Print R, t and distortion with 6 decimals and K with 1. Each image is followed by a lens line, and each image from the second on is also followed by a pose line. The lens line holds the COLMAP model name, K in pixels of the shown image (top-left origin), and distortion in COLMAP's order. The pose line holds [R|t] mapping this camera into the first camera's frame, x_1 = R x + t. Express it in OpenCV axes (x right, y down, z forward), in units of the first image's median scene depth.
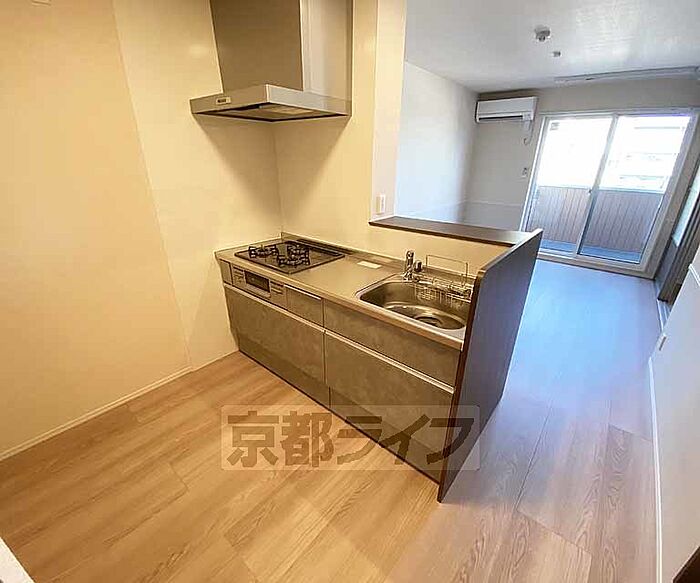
lens RADIAL K [[314.6, 0, 354.2], [0, 314.6, 292.9], [0, 0, 1]] dist [-0.004941, -0.000941]
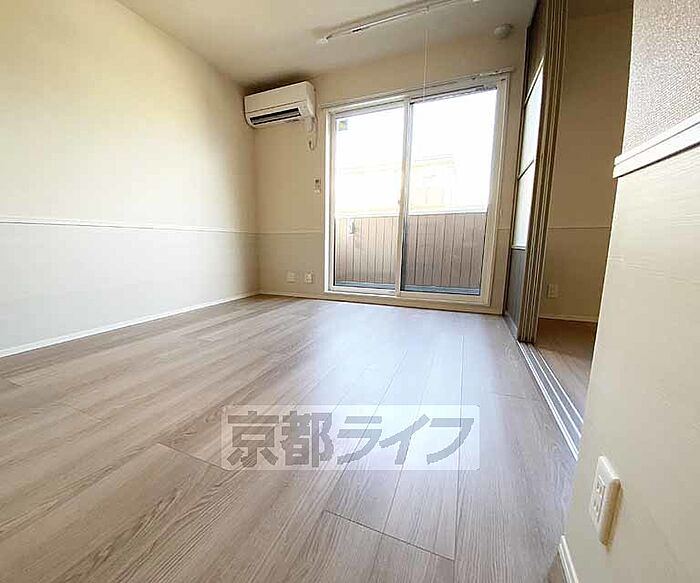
lens RADIAL K [[312.0, 0, 314.2], [0, 312.0, 294.9], [0, 0, 1]] dist [-0.011990, -0.000186]
pose [[0.970696, -0.056153, 0.233659, 0.751187], [0.108548, 0.969928, -0.217848, 0.028425], [-0.214399, 0.236827, 0.947600, 0.816315]]
